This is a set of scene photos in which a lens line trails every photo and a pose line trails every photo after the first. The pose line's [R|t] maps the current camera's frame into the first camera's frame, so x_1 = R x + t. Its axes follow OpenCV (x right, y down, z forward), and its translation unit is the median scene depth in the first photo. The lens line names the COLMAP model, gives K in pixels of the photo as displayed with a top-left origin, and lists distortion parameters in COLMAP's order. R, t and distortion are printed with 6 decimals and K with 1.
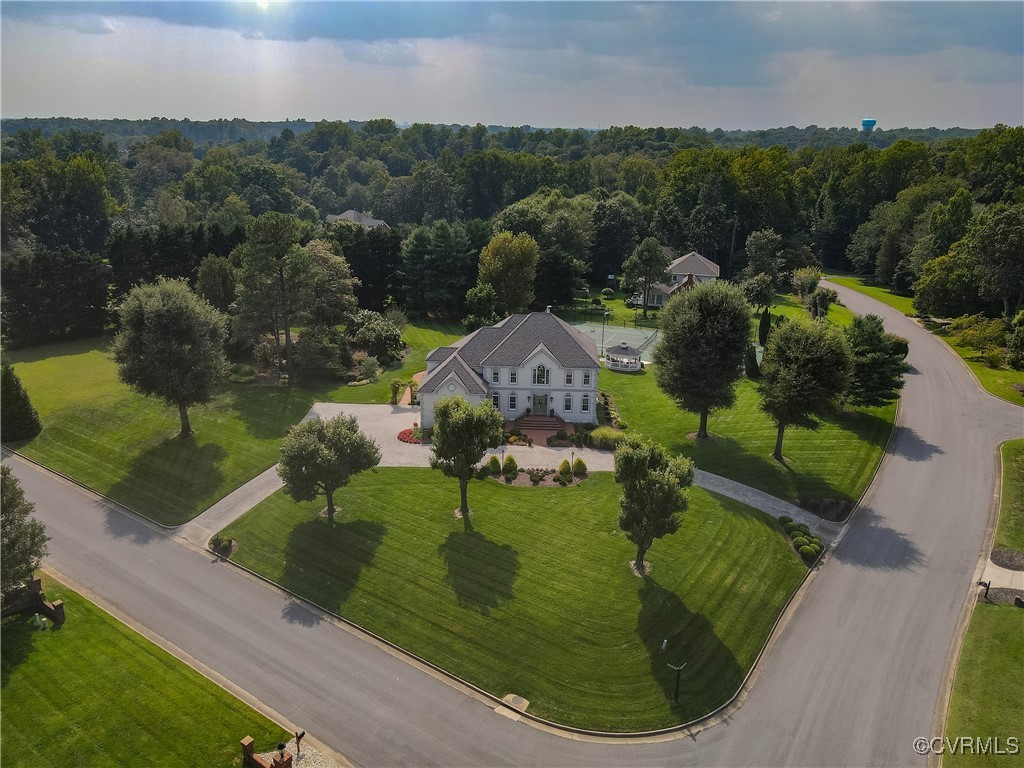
lens RADIAL K [[752.4, 0, 512.0], [0, 752.4, 384.0], [0, 0, 1]] dist [0.012107, 0.007176]
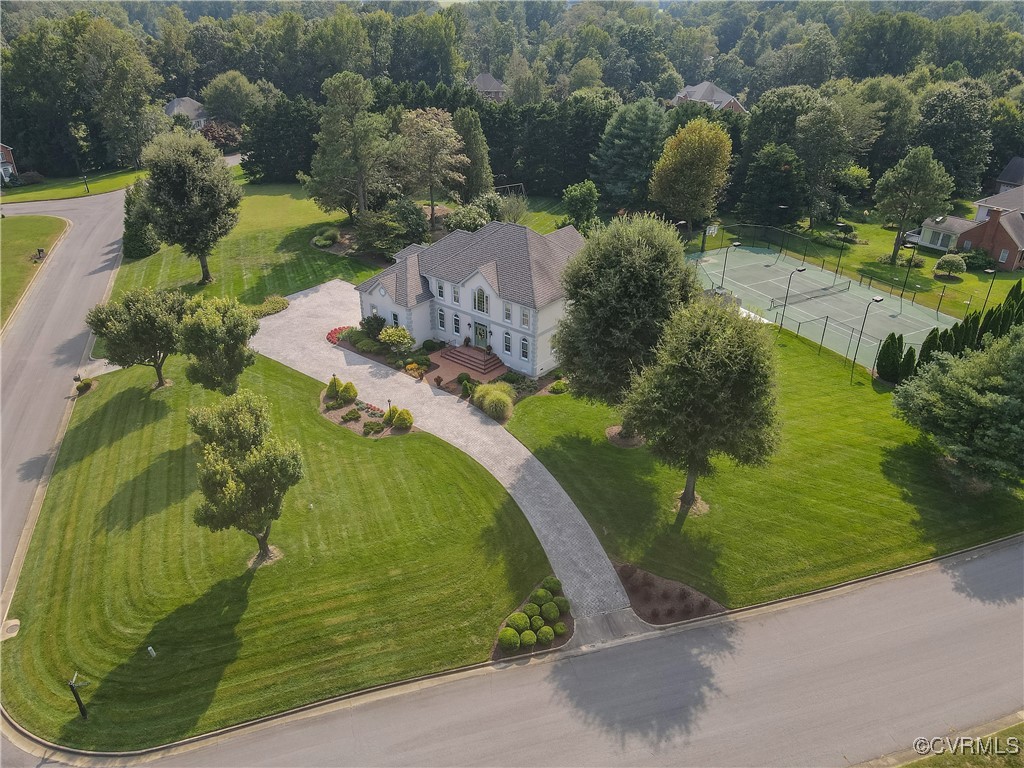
lens RADIAL K [[744.7, 0, 512.0], [0, 744.7, 384.0], [0, 0, 1]] dist [-0.000222, -0.001976]
pose [[0.799595, 0.280892, -0.530799, 0.463029], [-0.191875, 0.957035, 0.217410, -0.096017], [0.569063, -0.071993, 0.819137, 0.317938]]
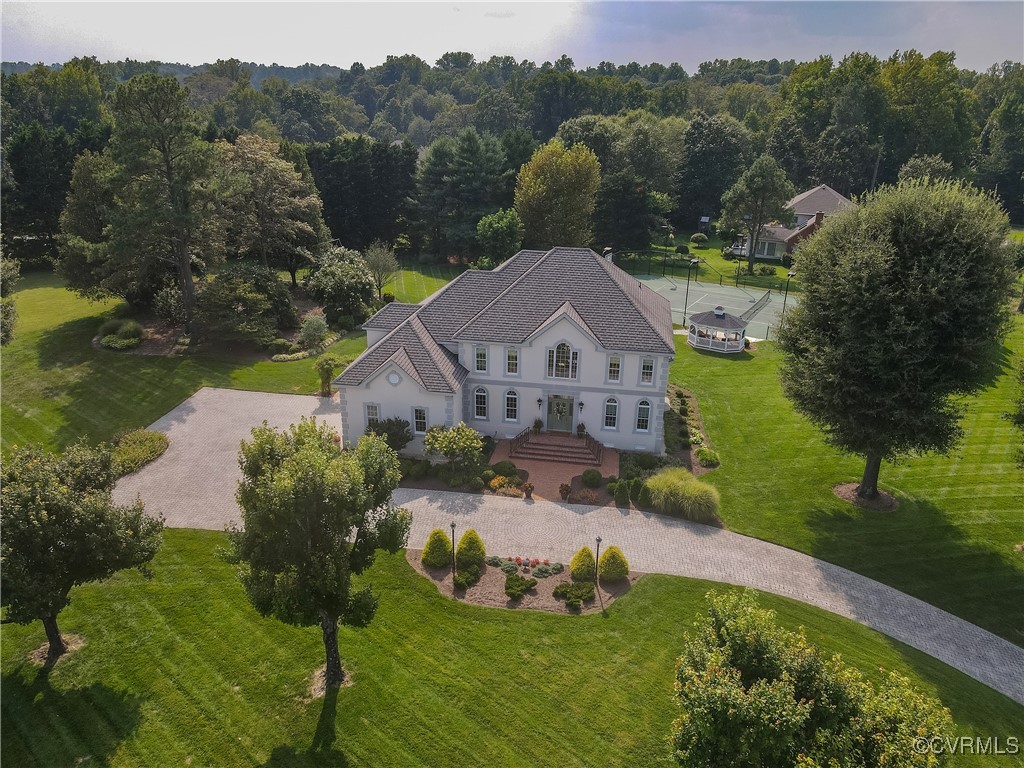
lens RADIAL K [[752.4, 0, 512.0], [0, 752.4, 384.0], [0, 0, 1]] dist [0.012107, 0.007176]
pose [[0.992752, 0.045989, -0.111032, 0.056913], [-0.039972, 0.997640, 0.055826, -0.021916], [0.113337, -0.050983, 0.992248, 0.406523]]
